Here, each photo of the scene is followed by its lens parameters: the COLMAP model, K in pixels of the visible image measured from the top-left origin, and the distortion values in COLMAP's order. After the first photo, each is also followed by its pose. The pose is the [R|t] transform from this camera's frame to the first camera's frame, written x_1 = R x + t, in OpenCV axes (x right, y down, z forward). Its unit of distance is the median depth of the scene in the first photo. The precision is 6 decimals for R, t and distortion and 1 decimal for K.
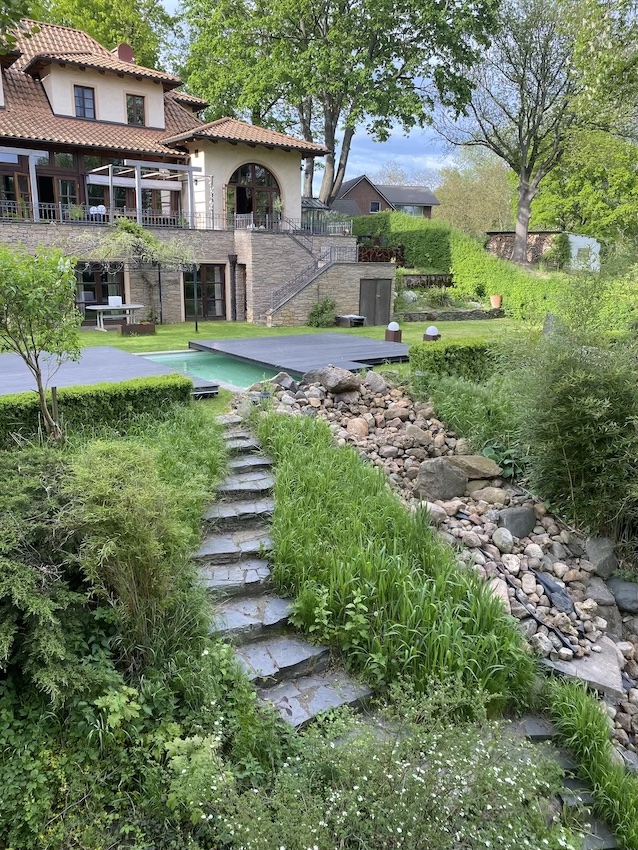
lens RADIAL K [[635.4, 0, 319.0], [0, 635.4, 425.0], [0, 0, 1]] dist [0.040317, -0.050241]
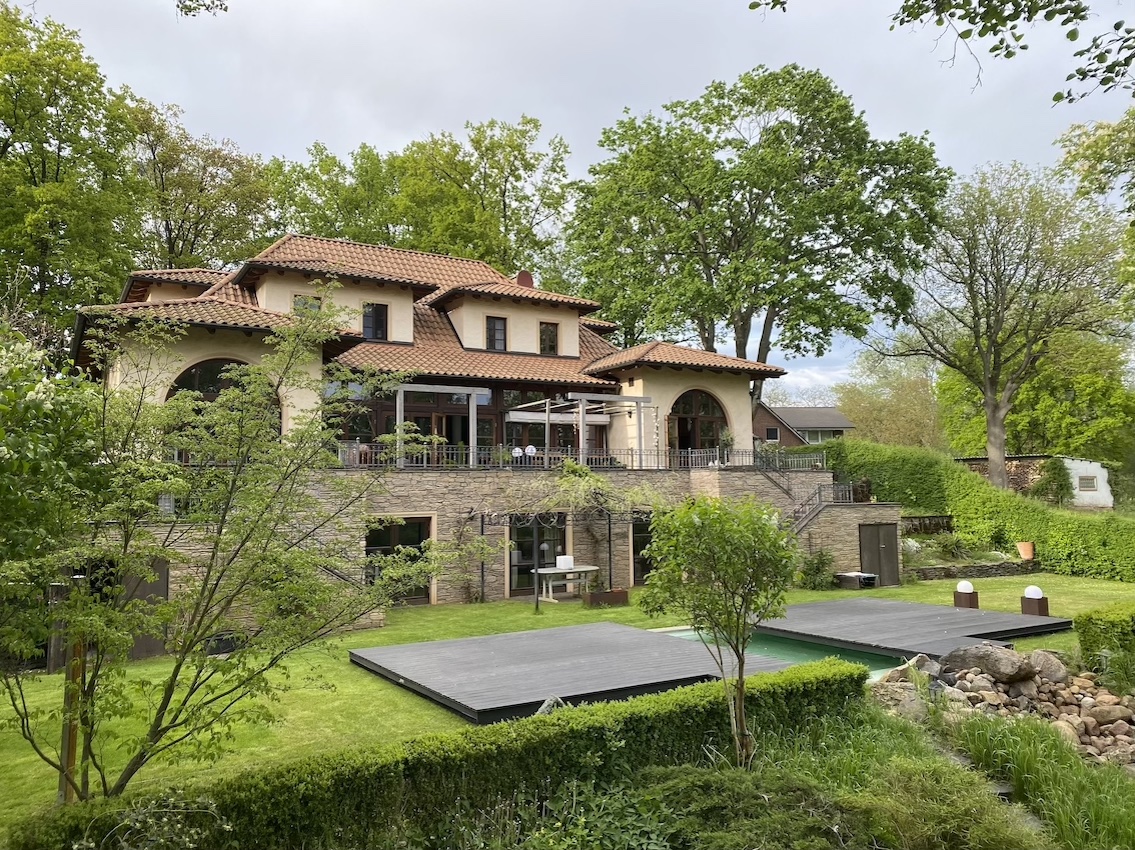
lens RADIAL K [[848.3, 0, 567.5], [0, 848.3, 425.0], [0, 0, 1]] dist [0.000441, -0.003703]
pose [[0.993192, -0.040375, -0.109268, -0.148605], [0.001113, 0.941261, -0.337679, -0.001416], [0.116483, 0.335259, 0.934897, -0.016887]]
